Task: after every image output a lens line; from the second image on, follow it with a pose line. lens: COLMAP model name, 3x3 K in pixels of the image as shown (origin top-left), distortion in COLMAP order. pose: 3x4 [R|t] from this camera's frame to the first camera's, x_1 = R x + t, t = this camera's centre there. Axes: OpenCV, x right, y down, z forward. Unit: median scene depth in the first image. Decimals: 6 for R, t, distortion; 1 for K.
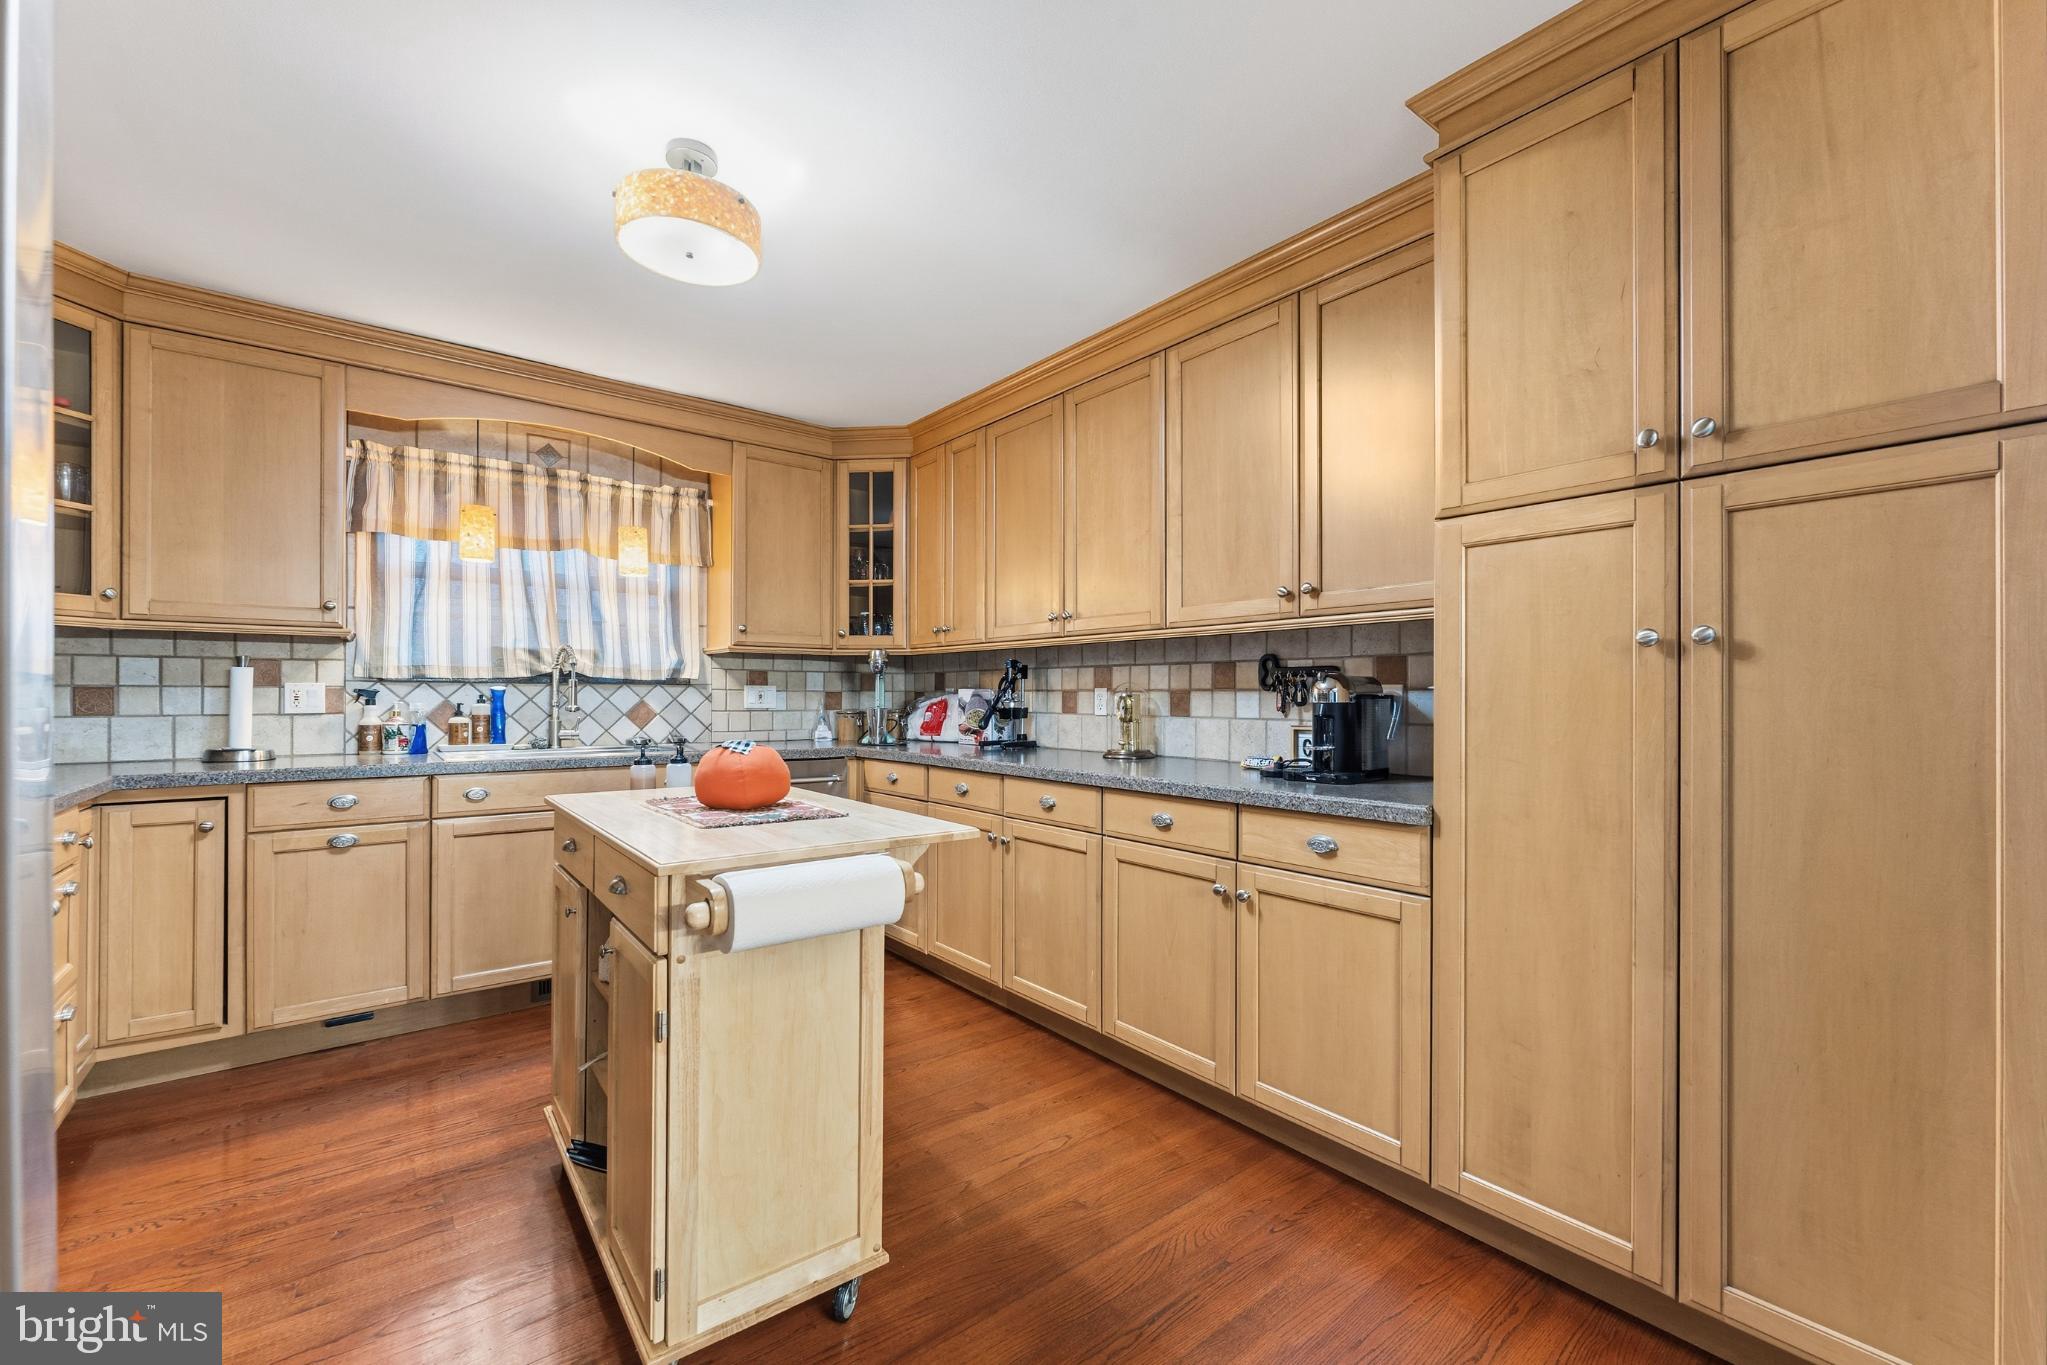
lens RADIAL K [[825.1, 0, 1020.4], [0, 825.1, 694.2], [0, 0, 1]] dist [0.000559, -0.000375]
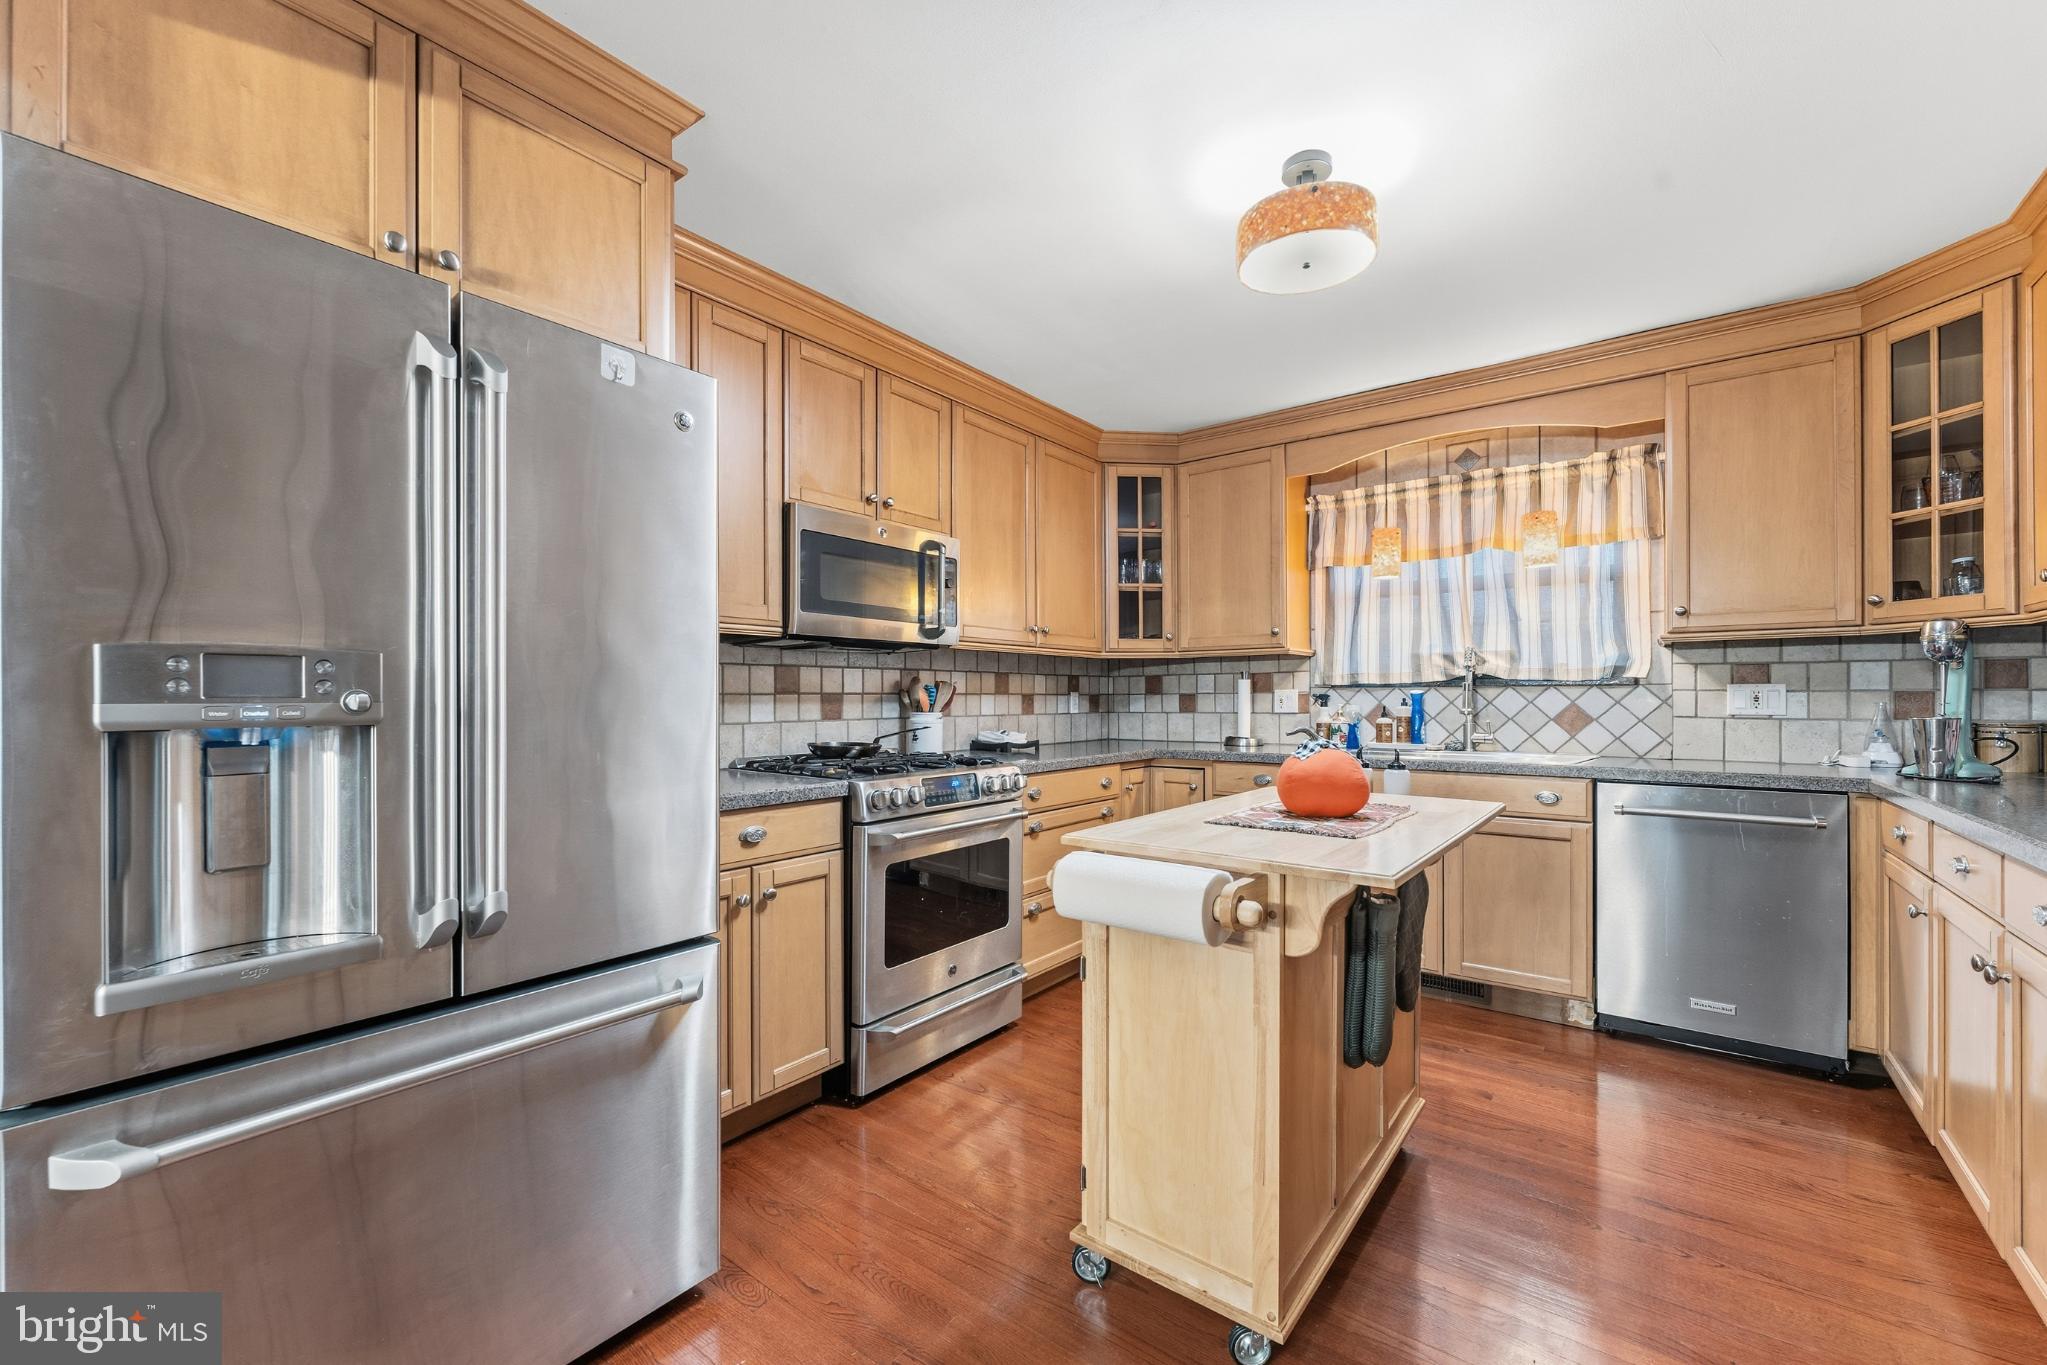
lens RADIAL K [[825.1, 0, 1020.4], [0, 825.1, 694.2], [0, 0, 1]] dist [0.000559, -0.000375]
pose [[0.245090, -0.008986, -0.969459, 0.274121], [0.004538, 0.999957, -0.008121, 0.001915], [0.969490, -0.002409, 0.245120, 0.229384]]
